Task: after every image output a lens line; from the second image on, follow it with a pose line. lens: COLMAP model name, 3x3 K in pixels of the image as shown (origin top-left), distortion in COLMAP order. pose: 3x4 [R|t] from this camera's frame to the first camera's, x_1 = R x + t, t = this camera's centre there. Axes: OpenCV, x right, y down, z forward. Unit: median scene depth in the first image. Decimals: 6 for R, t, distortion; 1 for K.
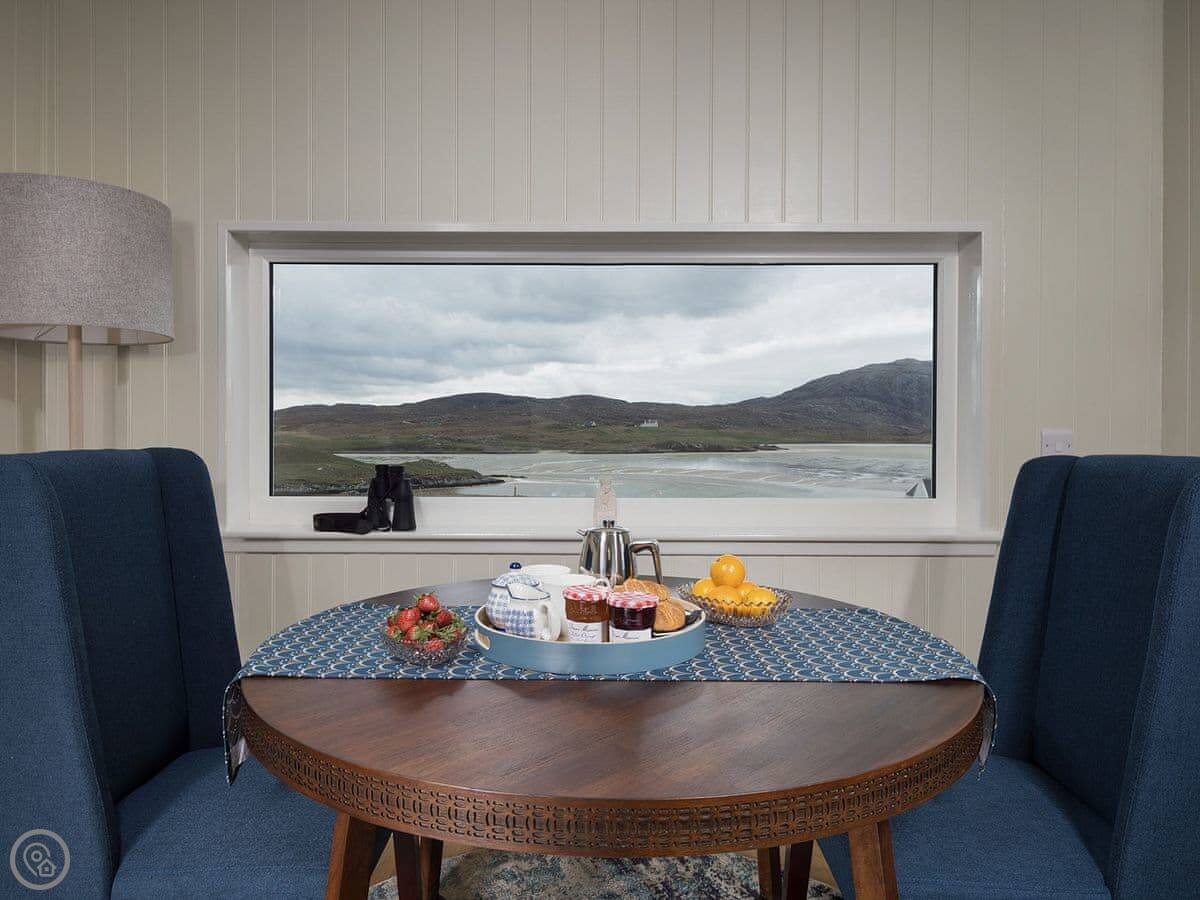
lens RADIAL K [[906.6, 0, 626.5], [0, 906.6, 454.1], [0, 0, 1]] dist [0.006599, -0.000097]
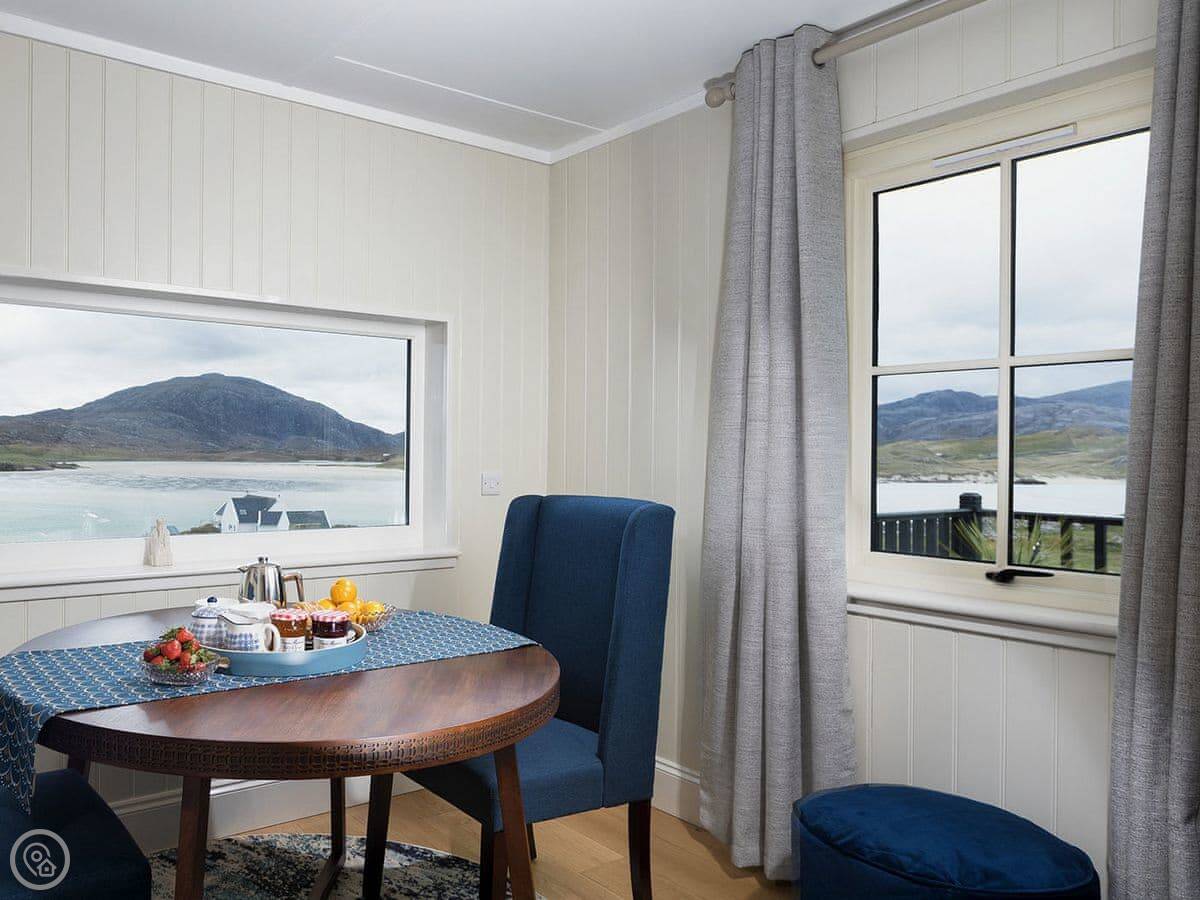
lens RADIAL K [[965.9, 0, 598.0], [0, 965.9, 451.6], [0, 0, 1]] dist [-0.002067, -0.001597]
pose [[0.738553, 0.014438, 0.674041, -0.390433], [-0.004730, 0.999857, -0.016234, -0.034559], [-0.674179, 0.008801, 0.738516, -0.182361]]
